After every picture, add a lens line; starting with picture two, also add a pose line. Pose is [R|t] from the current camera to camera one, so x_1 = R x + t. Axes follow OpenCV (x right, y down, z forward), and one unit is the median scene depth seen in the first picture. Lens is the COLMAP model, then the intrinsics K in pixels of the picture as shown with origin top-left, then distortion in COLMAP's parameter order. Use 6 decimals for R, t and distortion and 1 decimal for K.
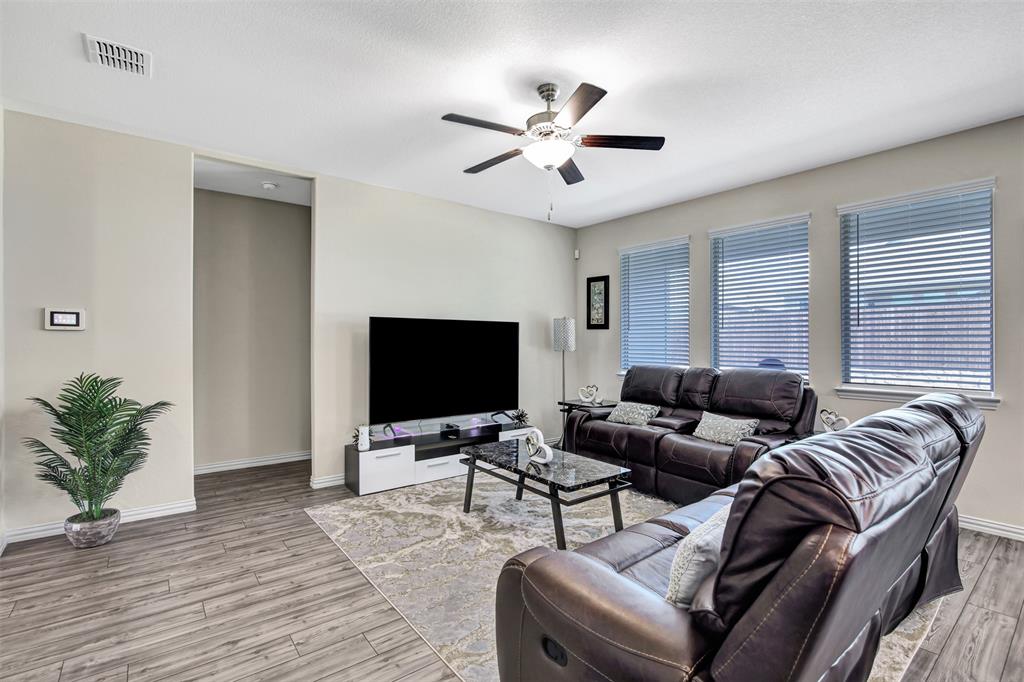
lens RADIAL K [[474.8, 0, 516.7], [0, 474.8, 335.5], [0, 0, 1]] dist [-0.017690, 0.000576]
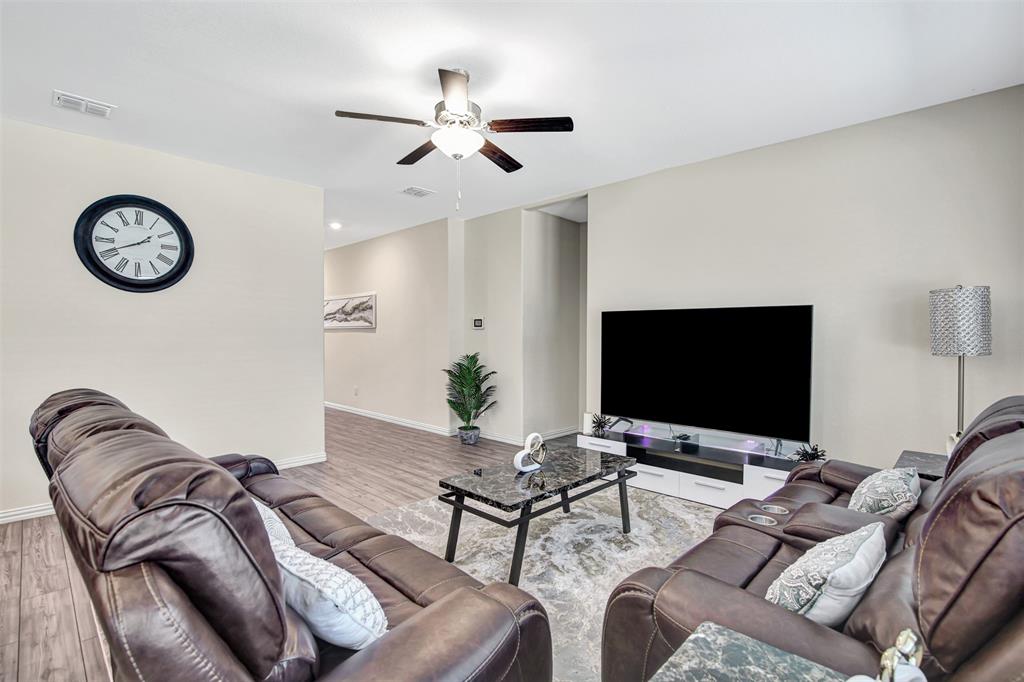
lens RADIAL K [[474.8, 0, 512.7], [0, 474.8, 343.8], [0, 0, 1]] dist [-0.017690, 0.000576]
pose [[0.138458, 0.018183, -0.990201, 0.885488], [0.006385, 0.999794, 0.019252, 0.013958], [0.990348, -0.008989, 0.138314, 0.819649]]
